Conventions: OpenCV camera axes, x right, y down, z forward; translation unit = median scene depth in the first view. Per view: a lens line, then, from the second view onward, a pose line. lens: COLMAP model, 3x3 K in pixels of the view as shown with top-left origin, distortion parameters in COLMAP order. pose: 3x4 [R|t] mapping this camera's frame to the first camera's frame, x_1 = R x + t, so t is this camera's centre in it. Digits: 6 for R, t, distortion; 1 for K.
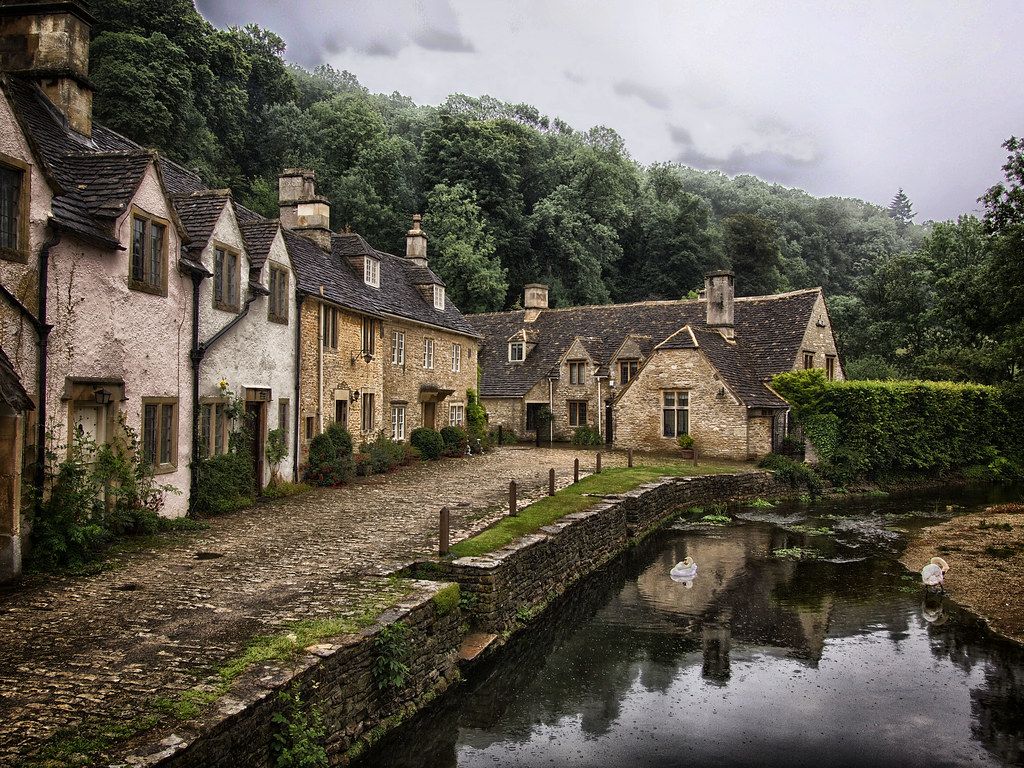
lens RADIAL K [[829.2, 0, 508.7], [0, 829.2, 387.4], [0, 0, 1]] dist [0.001593, -0.030691]
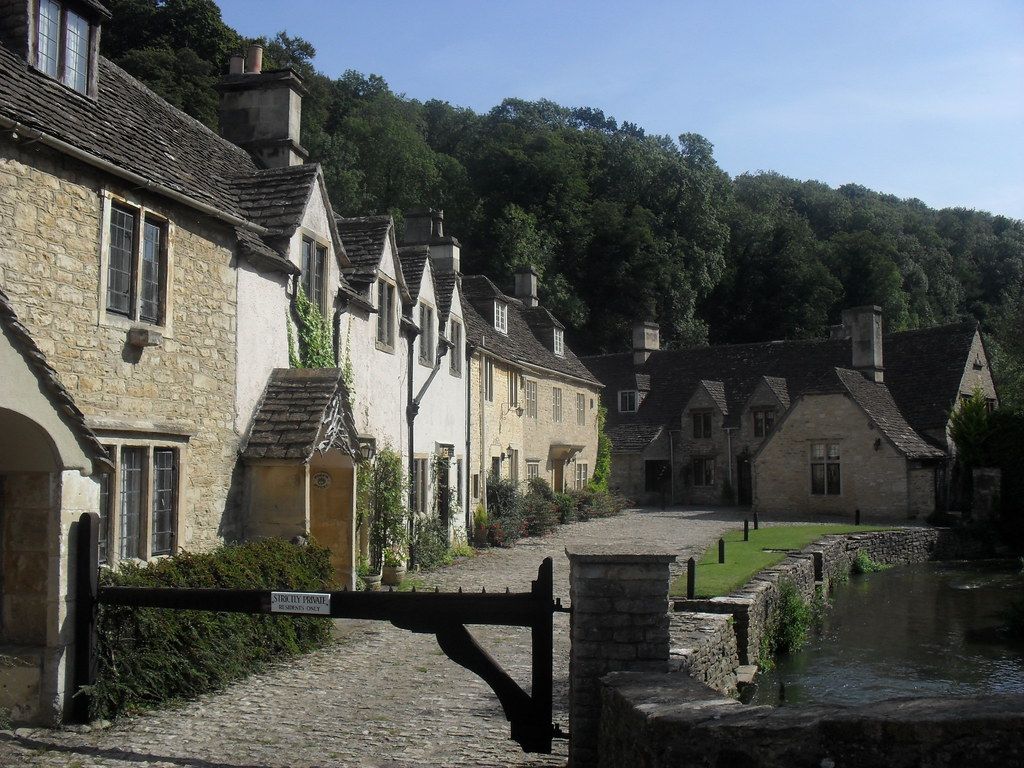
lens RADIAL K [[1046.9, 0, 513.8], [0, 1046.9, 383.3], [0, 0, 1]] dist [-0.165146, 0.000000]
pose [[0.998960, -0.016909, -0.042334, -0.088235], [0.014357, 0.998103, -0.059866, 0.002493], [0.043266, 0.059196, 0.997308, -0.120979]]
